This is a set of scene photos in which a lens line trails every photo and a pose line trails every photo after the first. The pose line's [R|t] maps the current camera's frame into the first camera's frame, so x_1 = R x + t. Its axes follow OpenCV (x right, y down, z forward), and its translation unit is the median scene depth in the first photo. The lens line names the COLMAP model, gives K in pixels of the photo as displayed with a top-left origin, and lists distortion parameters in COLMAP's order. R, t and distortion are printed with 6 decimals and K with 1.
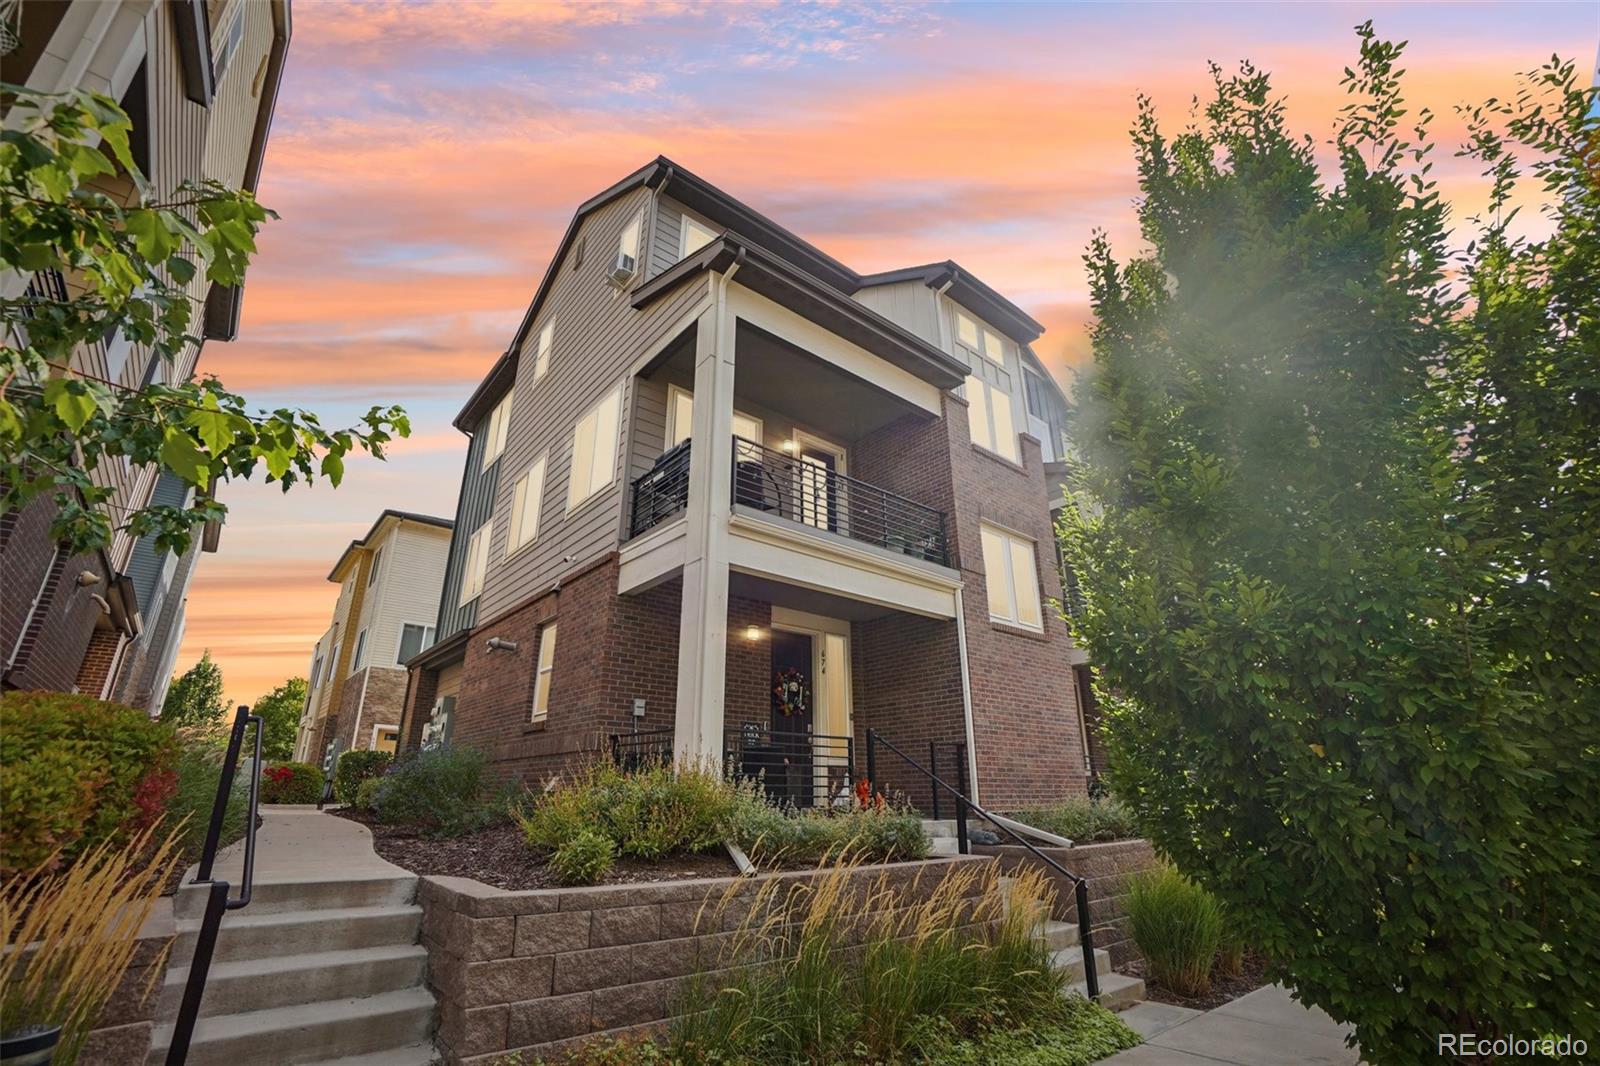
lens RADIAL K [[702.0, 0, 792.6], [0, 702.0, 532.6], [0, 0, 1]] dist [-0.033988, 0.000538]
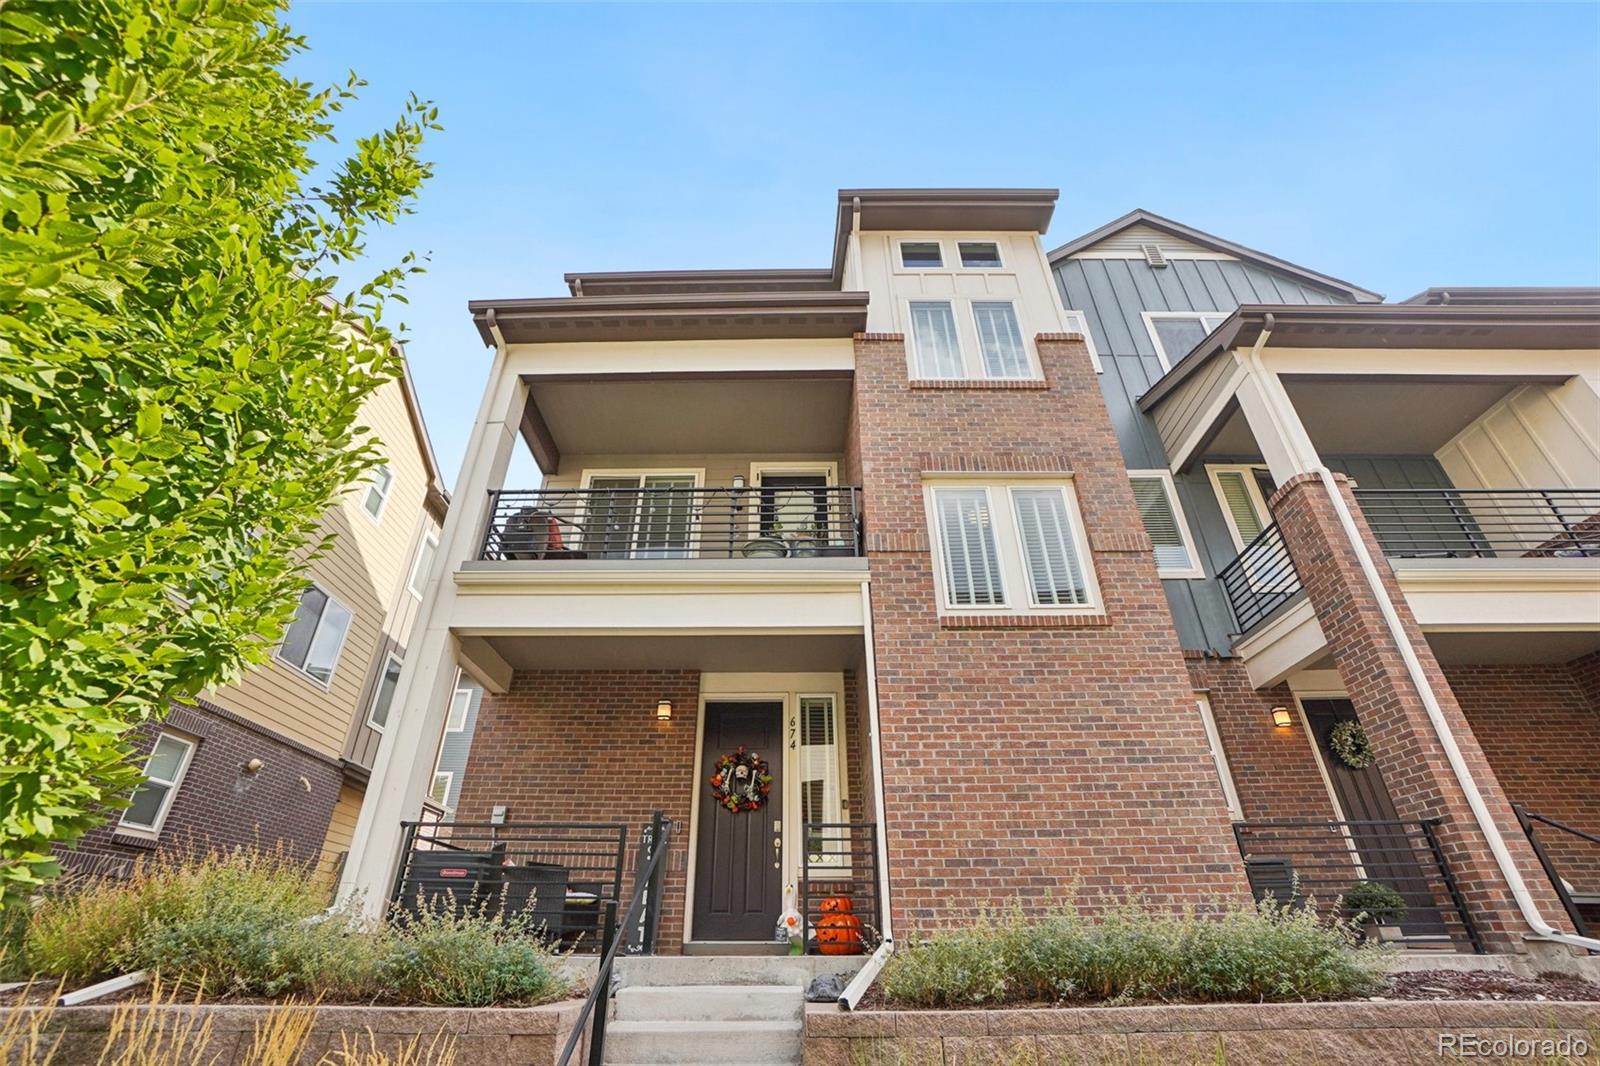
lens RADIAL K [[702.0, 0, 798.2], [0, 702.0, 534.6], [0, 0, 1]] dist [-0.033988, 0.000538]
pose [[0.762321, -0.338911, -0.551368, 0.553249], [0.229863, 0.938166, -0.258857, 0.189642], [0.605004, 0.070593, 0.793087, 0.417674]]
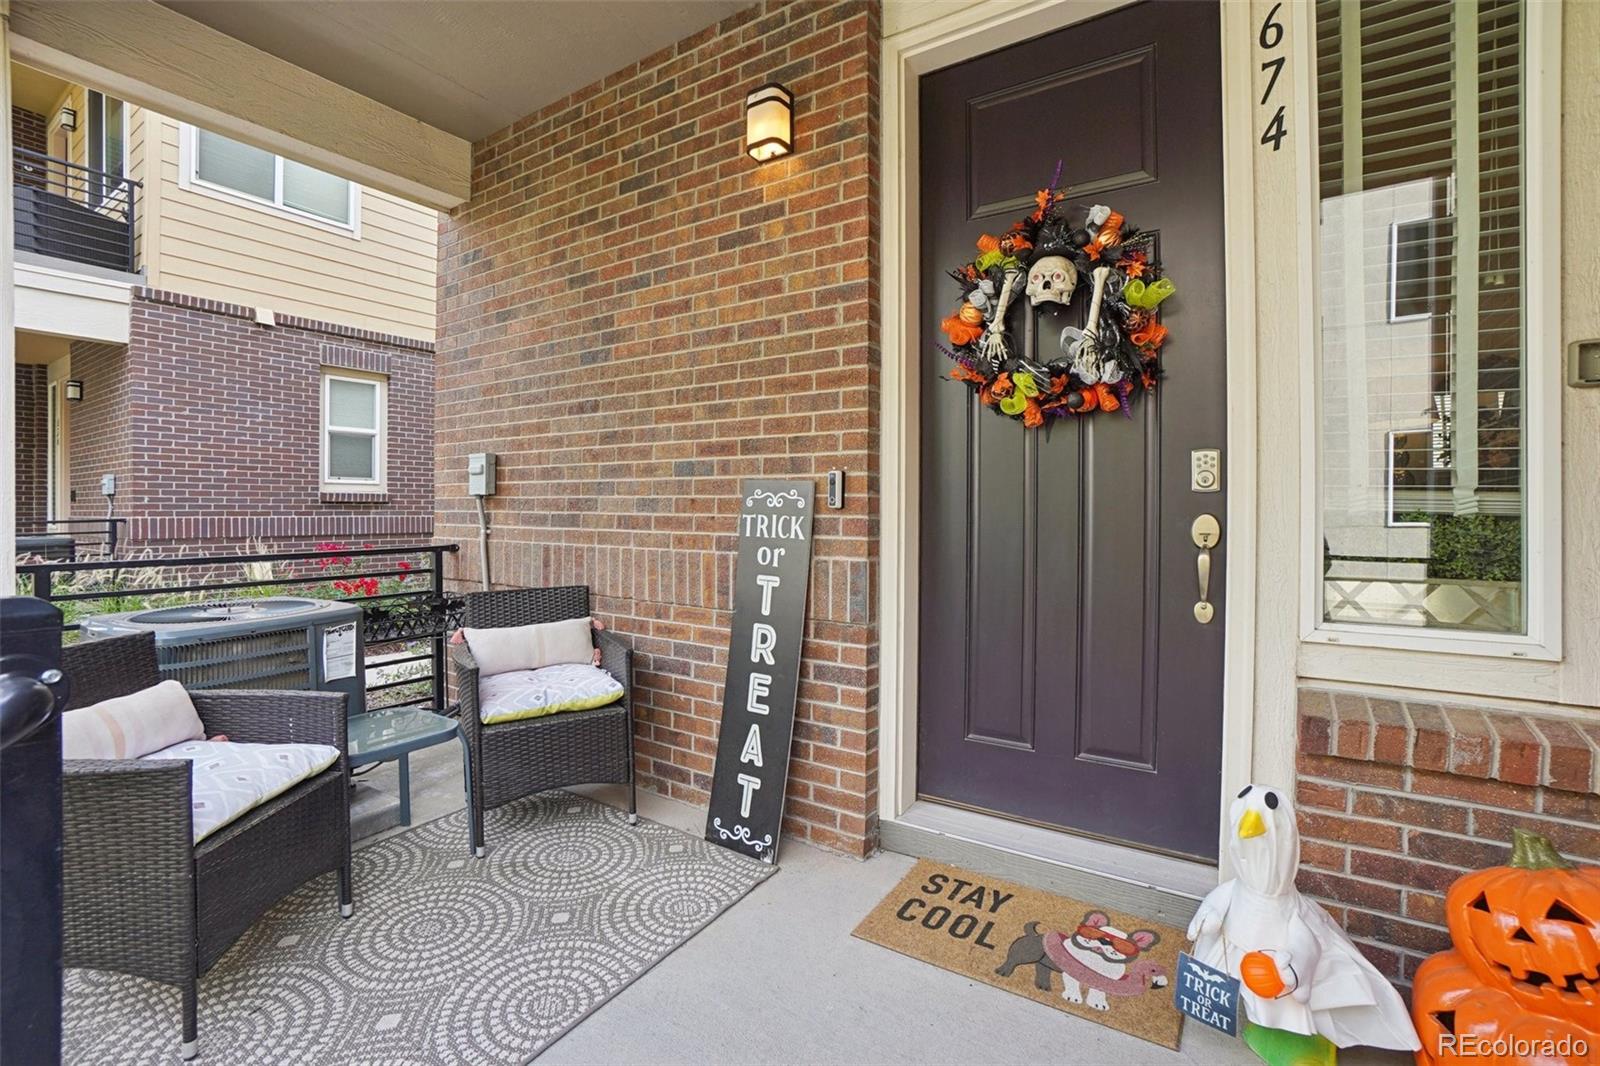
lens RADIAL K [[702.0, 0, 798.4], [0, 702.0, 521.0], [0, 0, 1]] dist [-0.033988, 0.000538]
pose [[0.301635, 0.024160, -0.953117, 0.172556], [0.340024, 0.931218, 0.131213, 0.233847], [0.890730, -0.363661, 0.272674, 0.855578]]
